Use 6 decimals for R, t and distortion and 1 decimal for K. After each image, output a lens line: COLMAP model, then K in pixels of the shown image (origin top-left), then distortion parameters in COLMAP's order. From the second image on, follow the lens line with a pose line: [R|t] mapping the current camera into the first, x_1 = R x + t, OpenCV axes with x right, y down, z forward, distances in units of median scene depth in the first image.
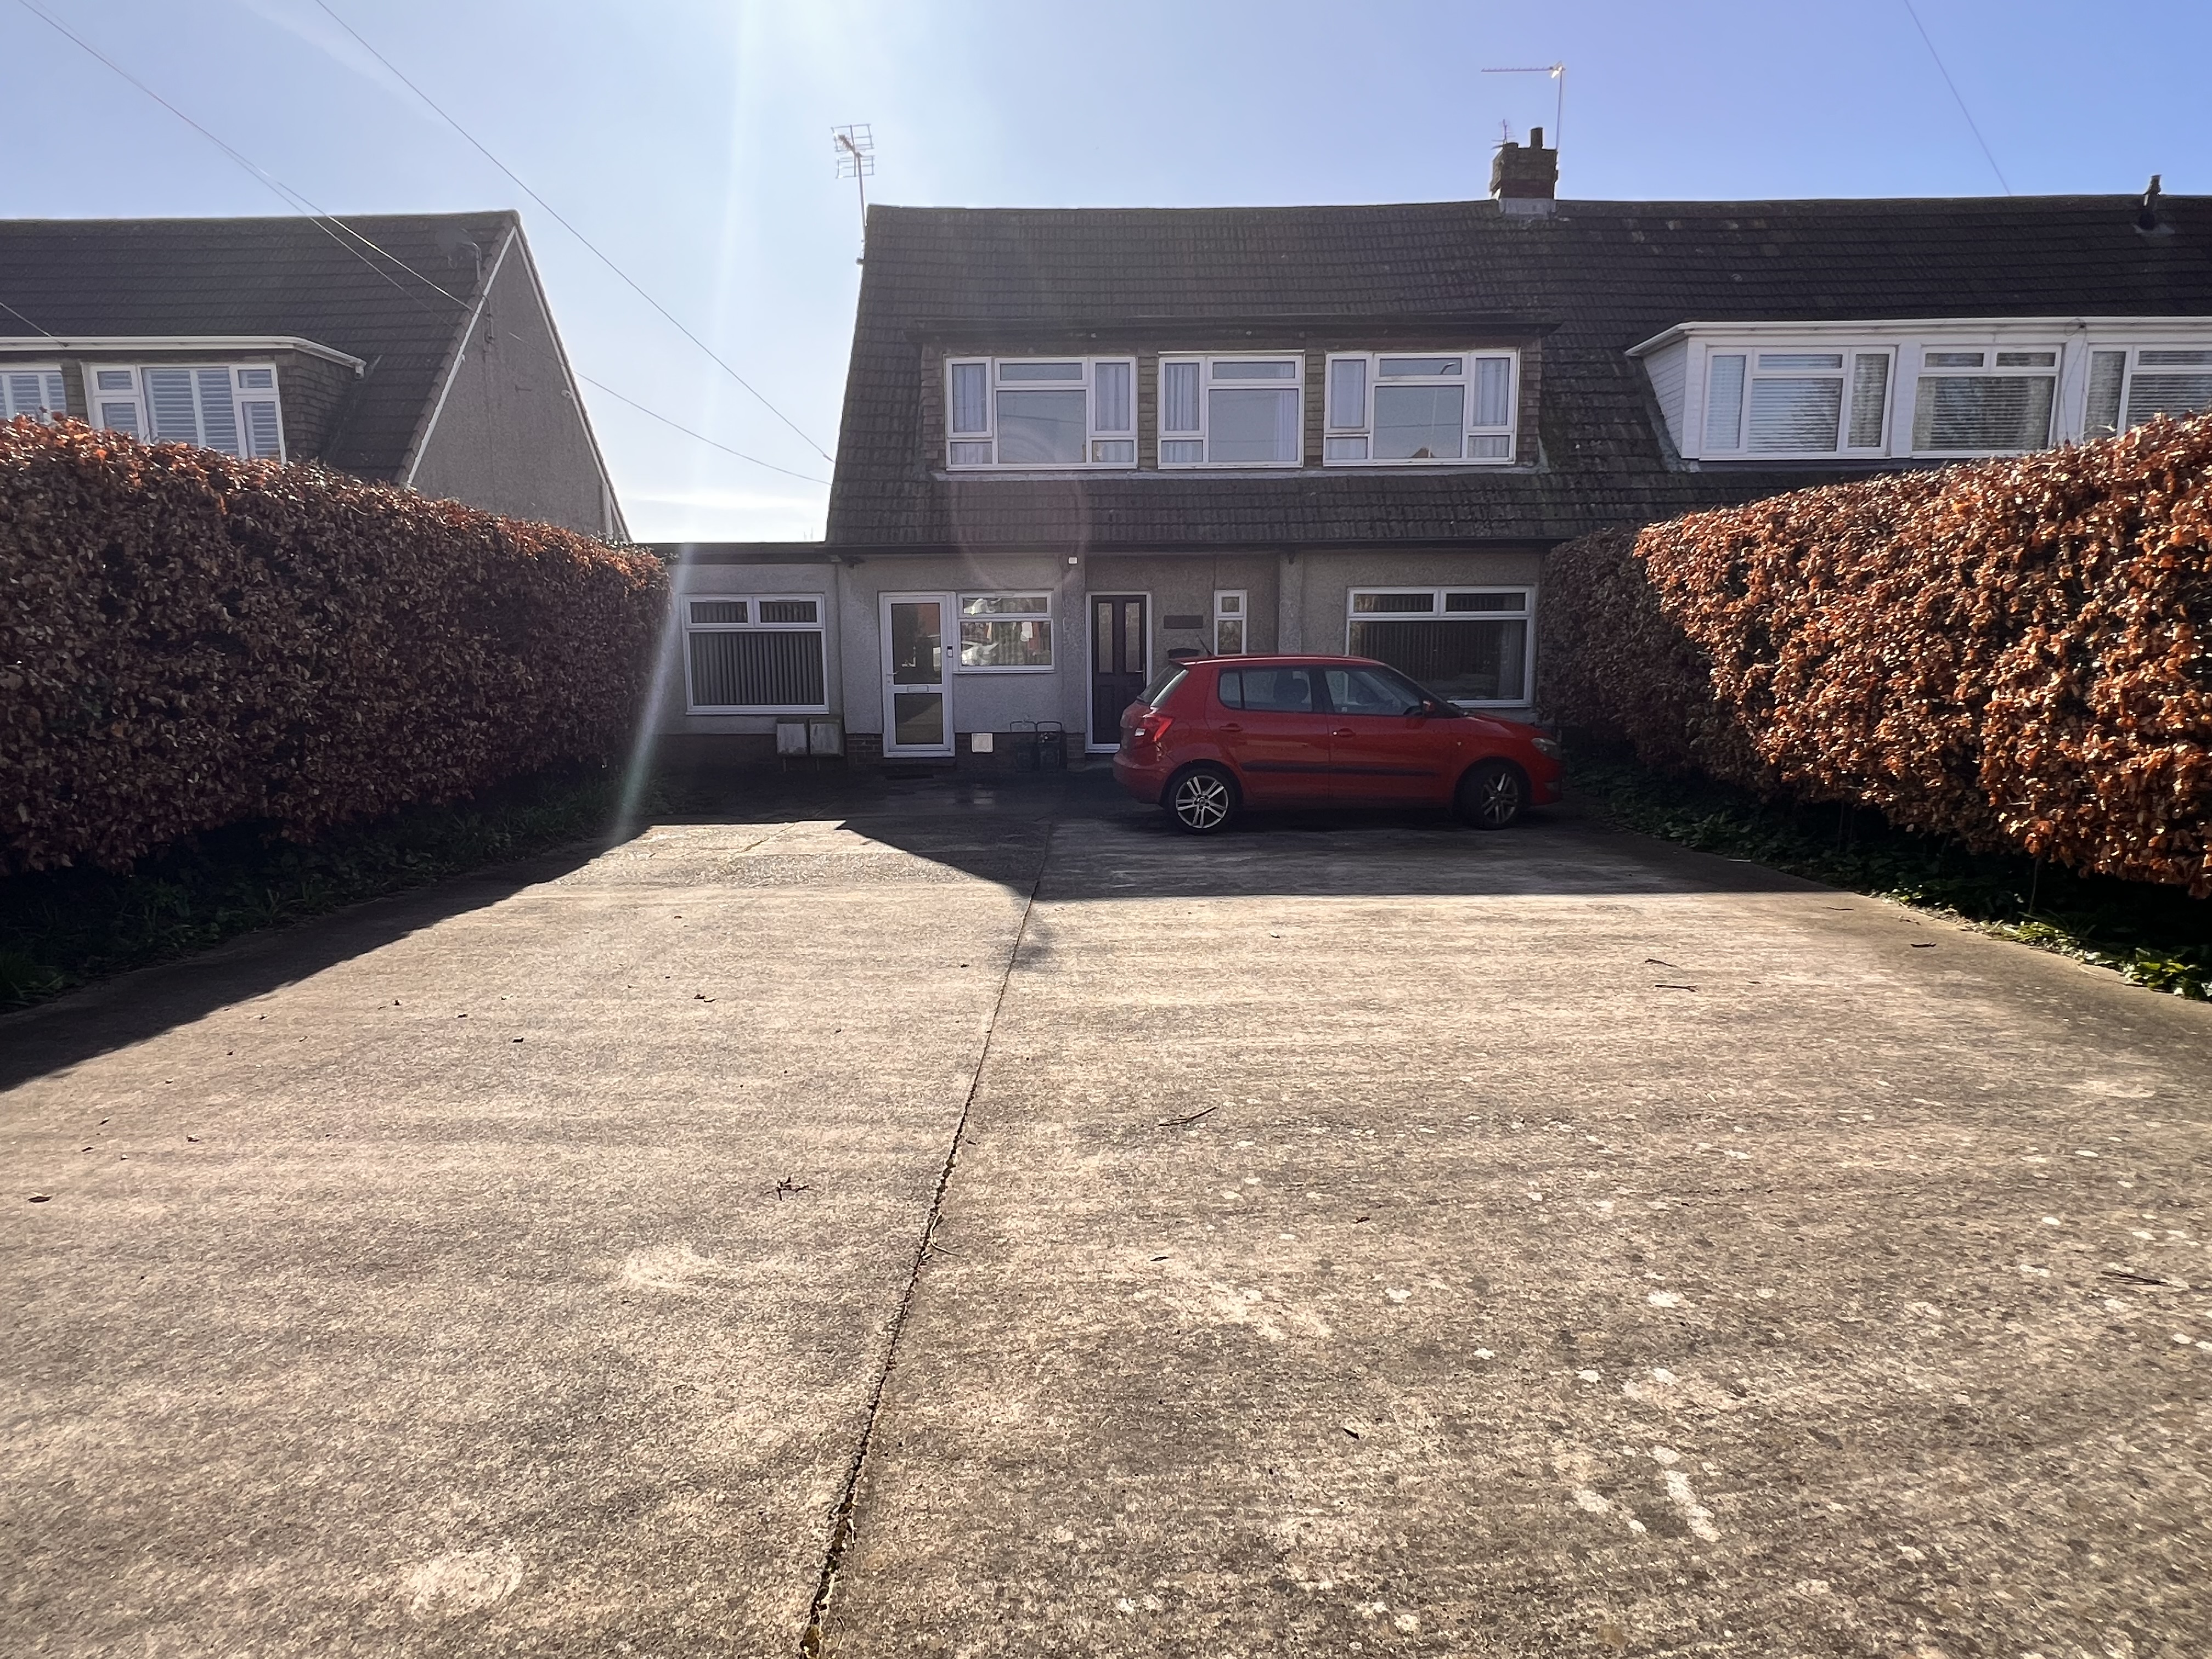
lens RADIAL K [[1202.0, 0, 1106.0], [0, 1202.0, 829.5], [0, 0, 1]] dist [-0.007676, 0.003644]
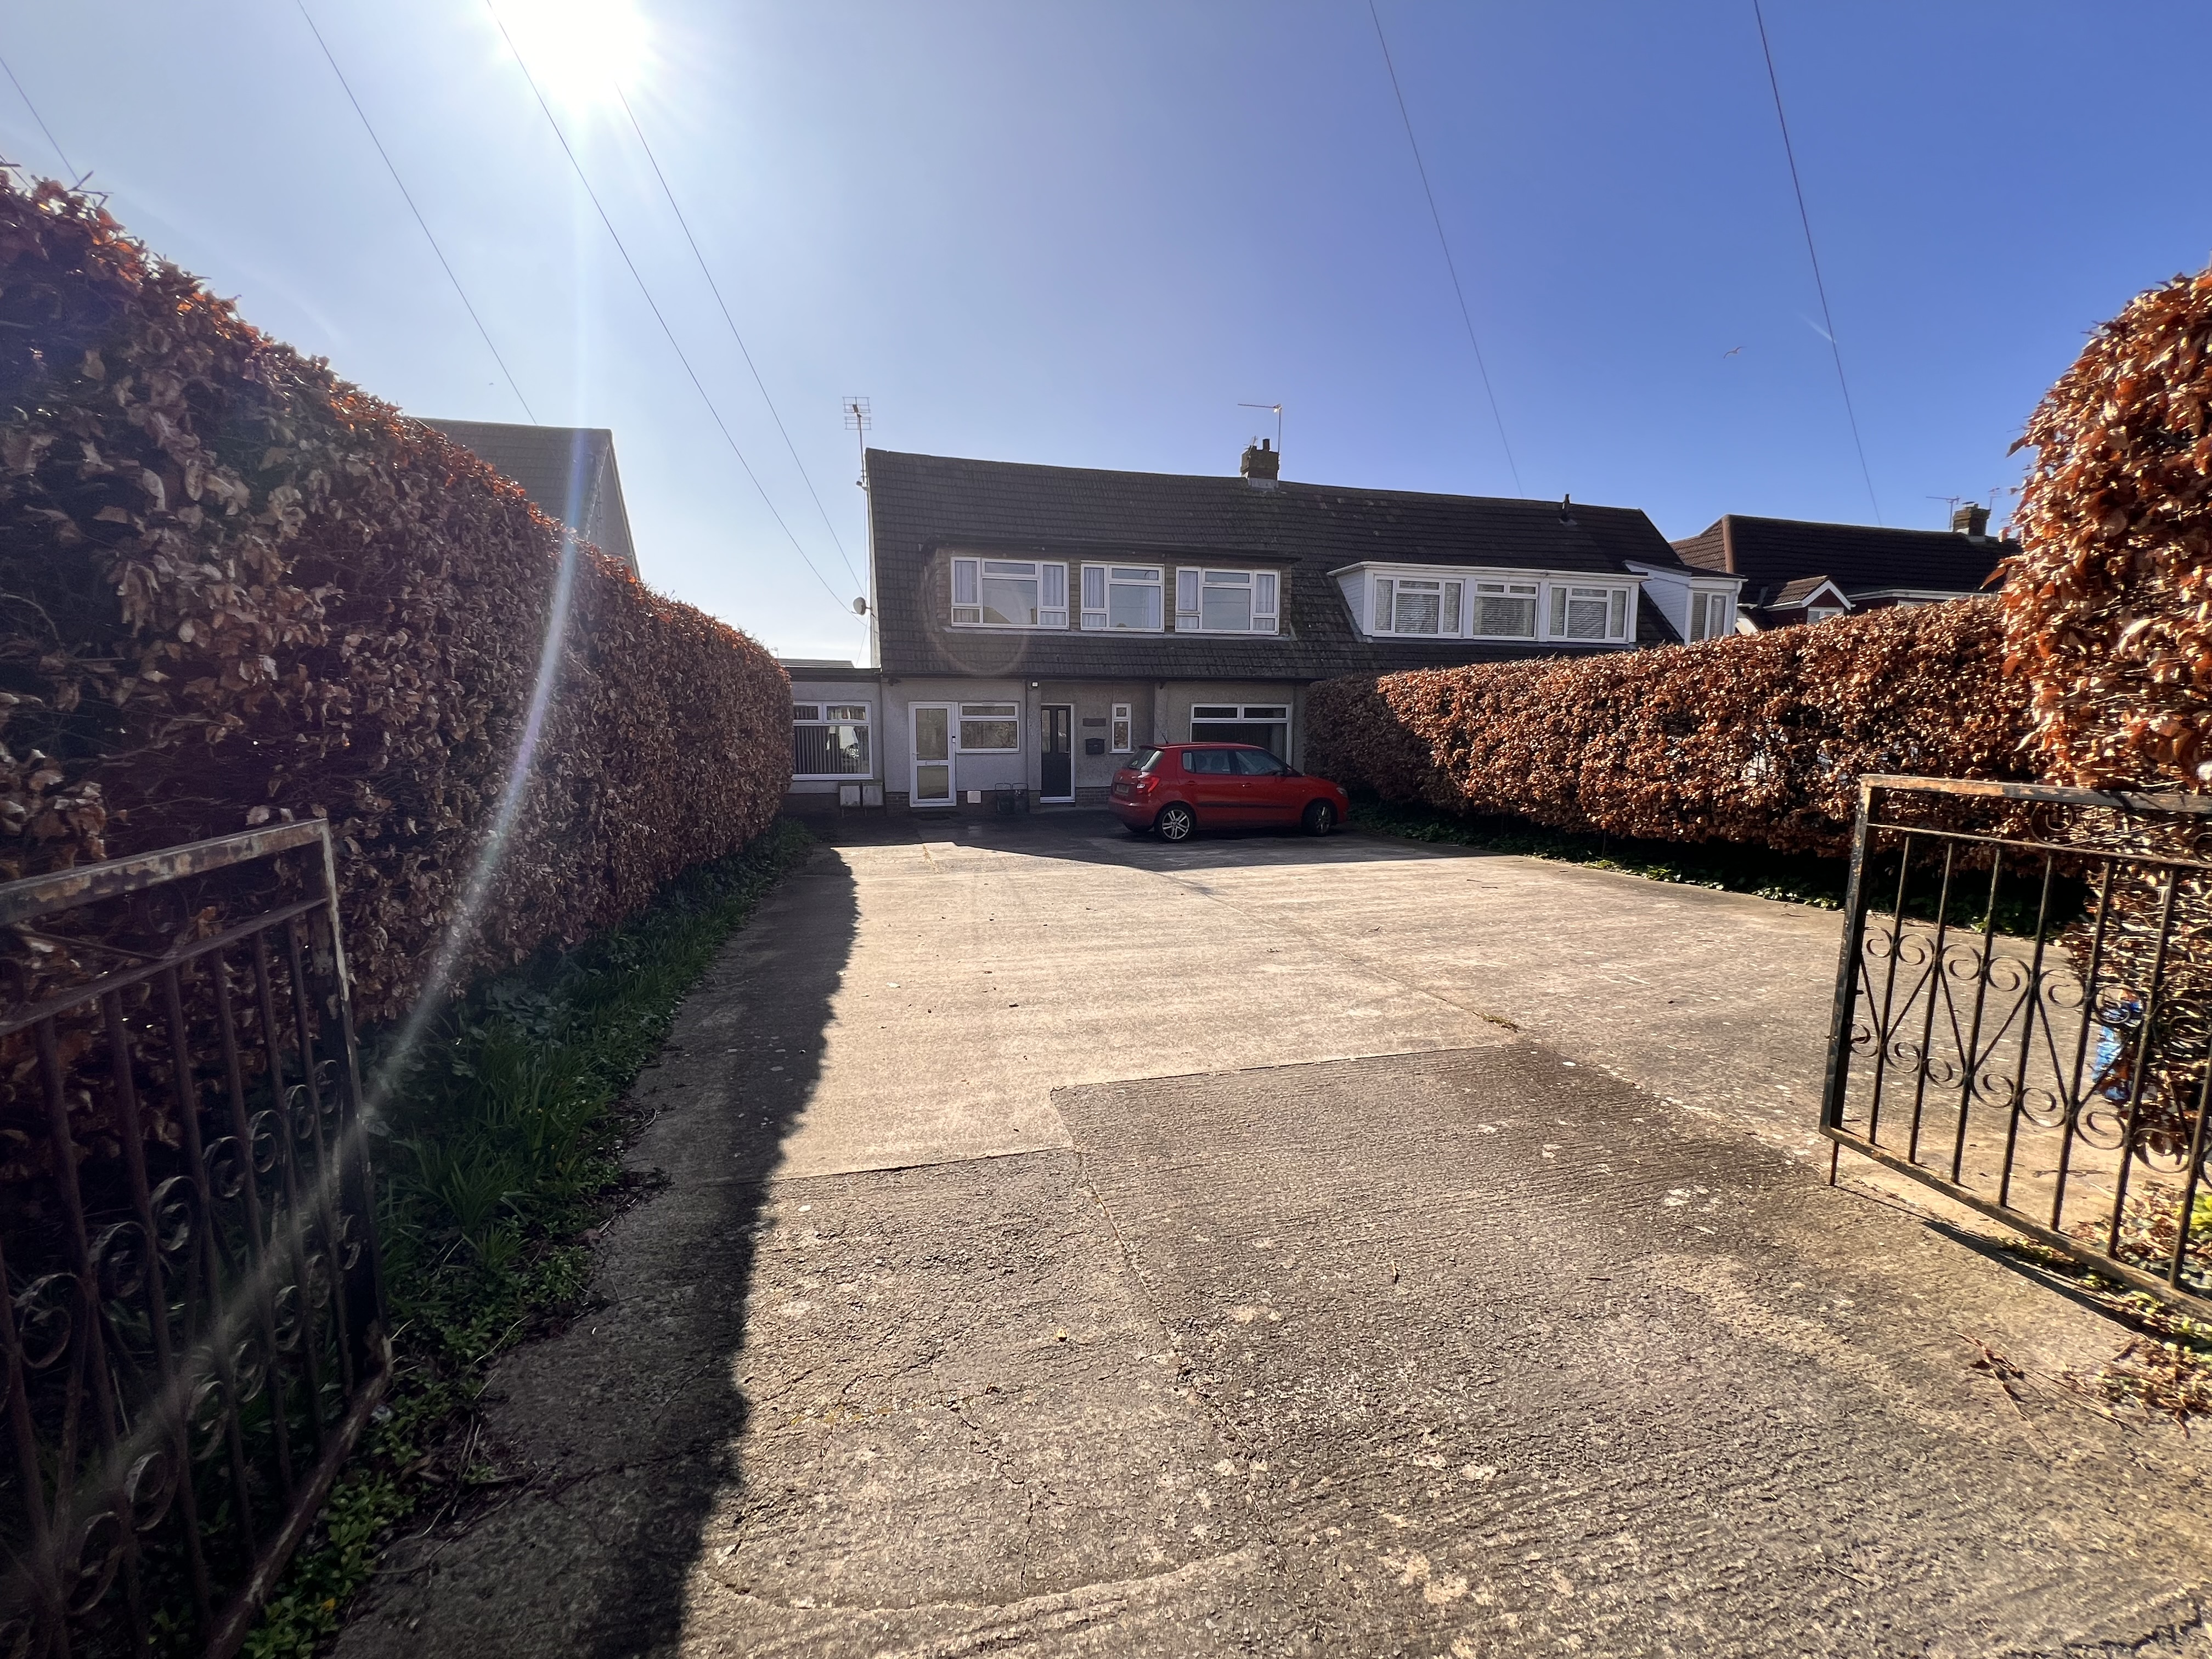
lens RADIAL K [[883.9, 0, 1098.8], [0, 883.9, 833.0], [0, 0, 1]] dist [-0.002078, -0.000168]
pose [[0.966495, -0.021656, 0.255769, -0.393125], [0.031978, 0.998830, -0.036268, 0.036324], [-0.254684, 0.043232, 0.966057, -0.264352]]
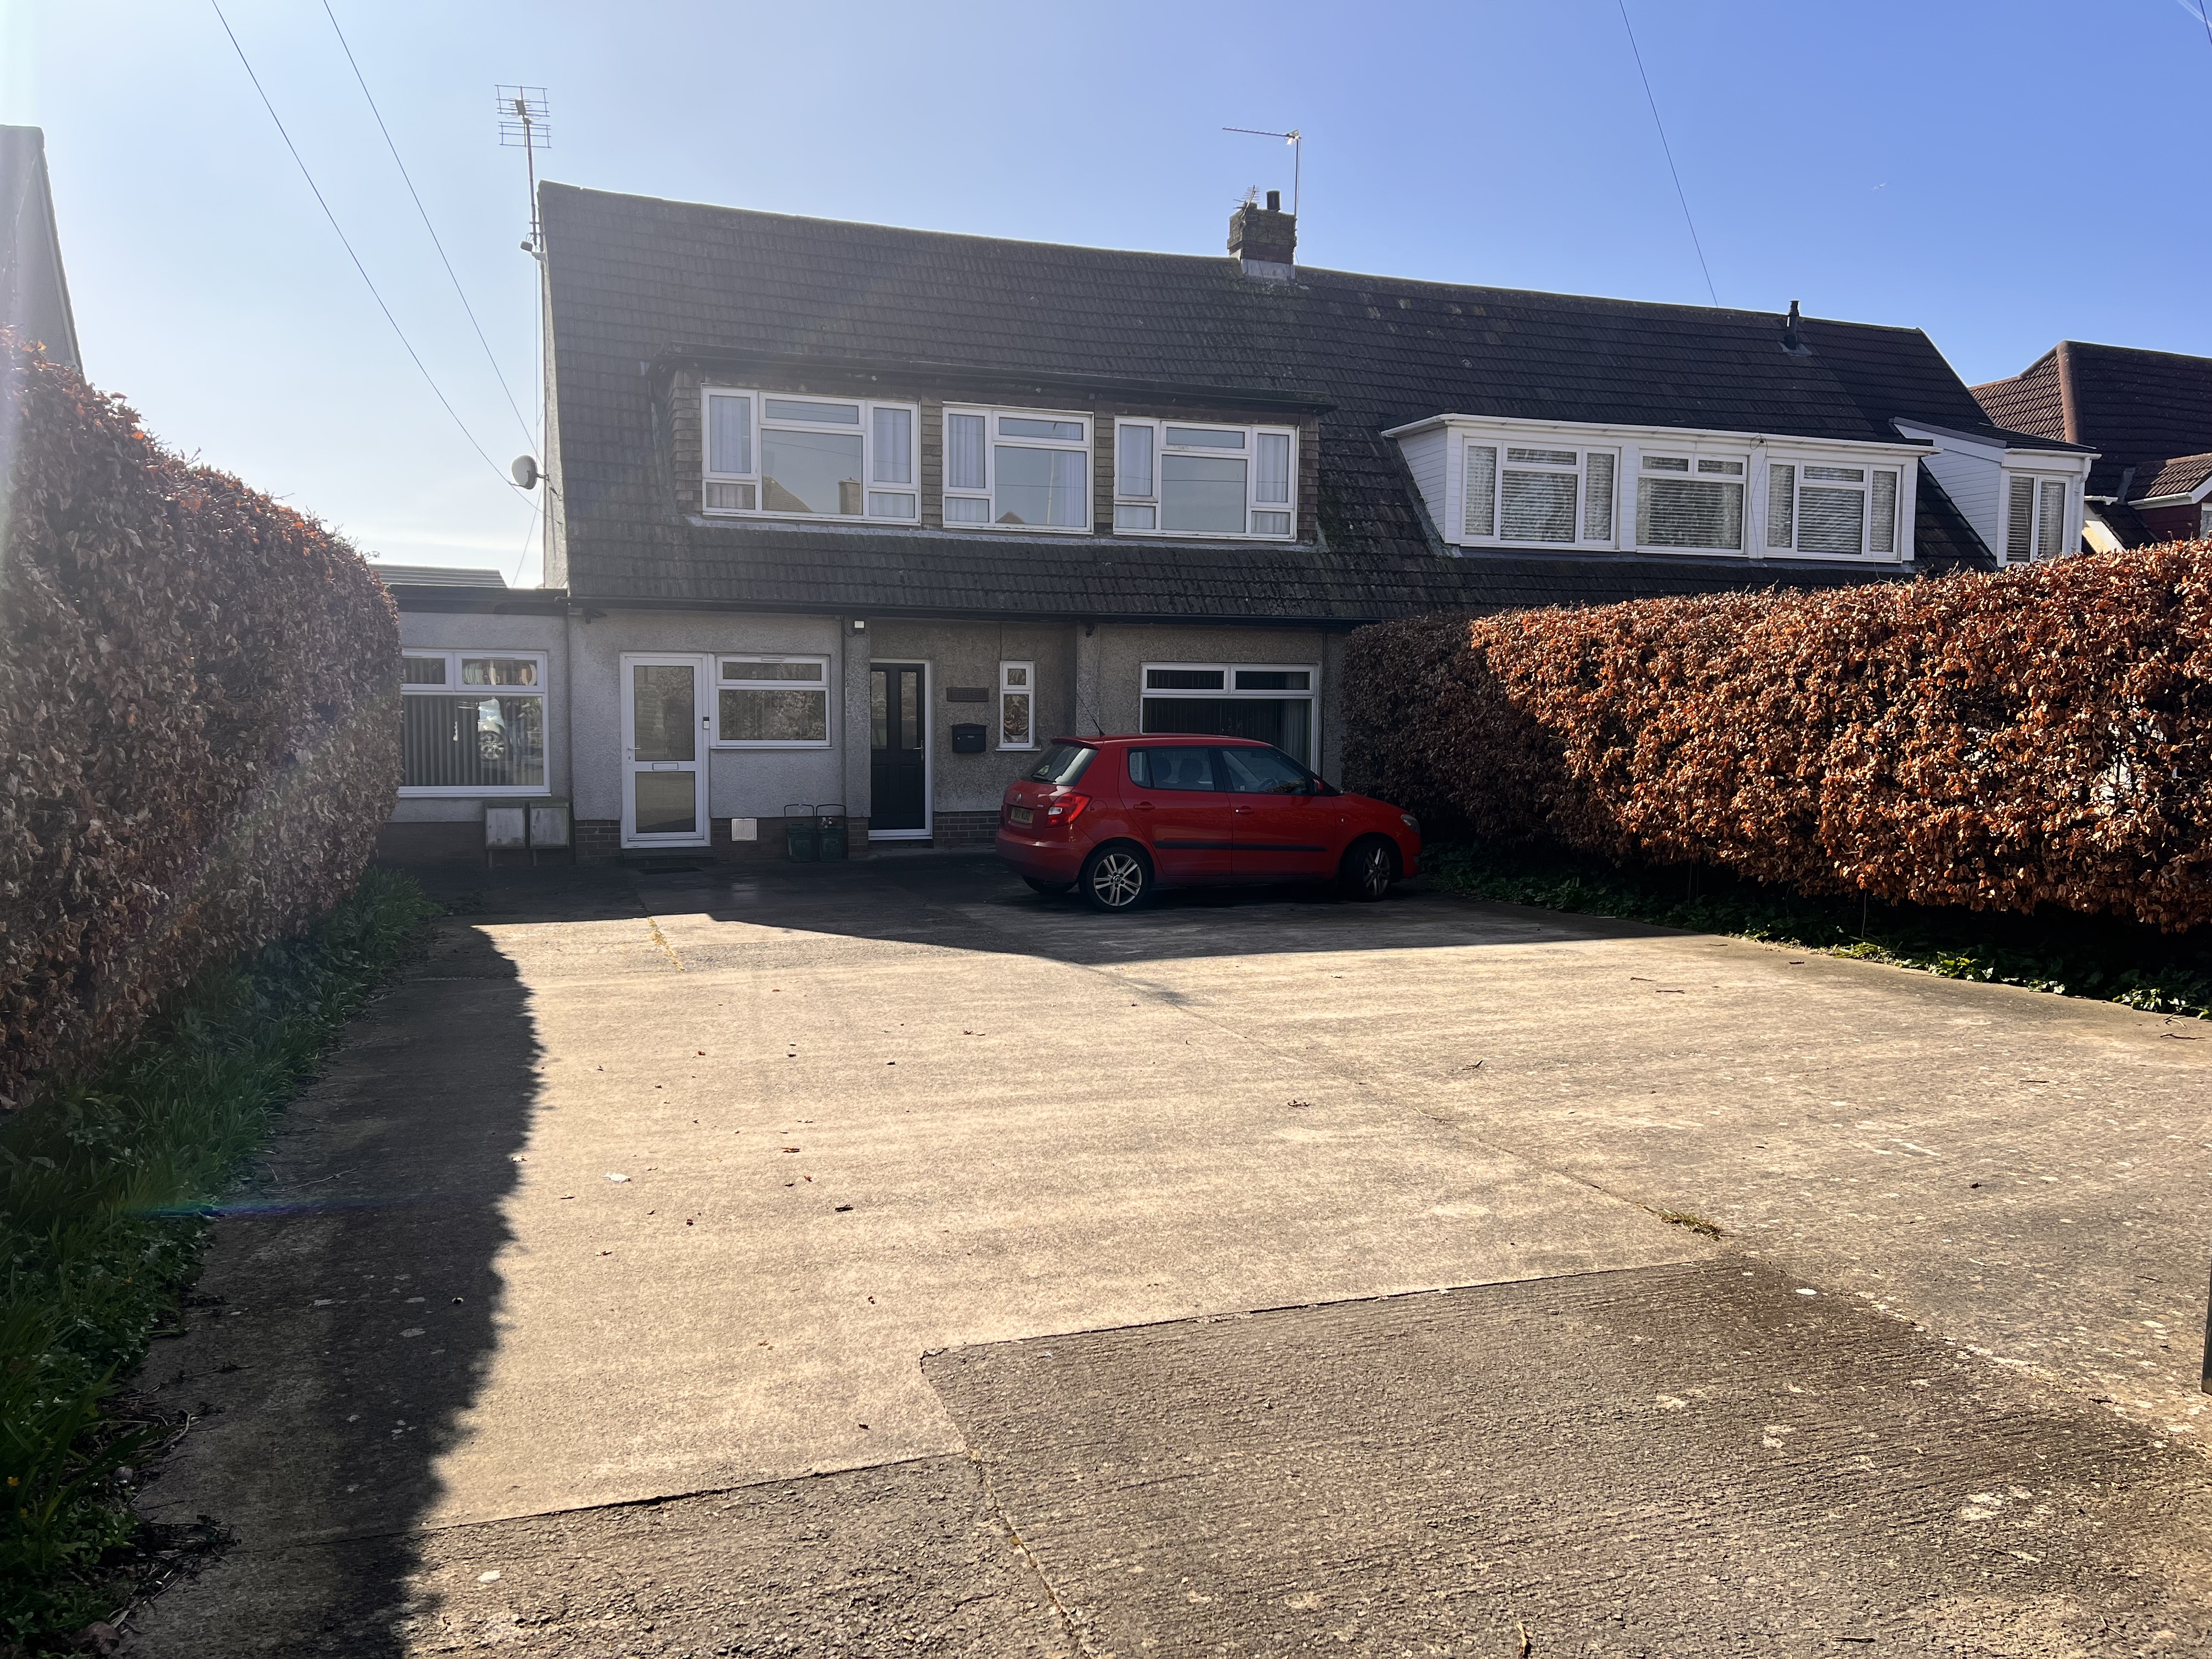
lens RADIAL K [[1628.8, 0, 1106.0], [0, 1628.8, 829.5], [0, 0, 1]] dist [0.065866, -0.069137]
pose [[0.941037, -0.009782, 0.338164, -0.410426], [0.036753, 0.996622, -0.073445, 0.036116], [-0.336303, 0.081543, 0.938217, -0.287713]]
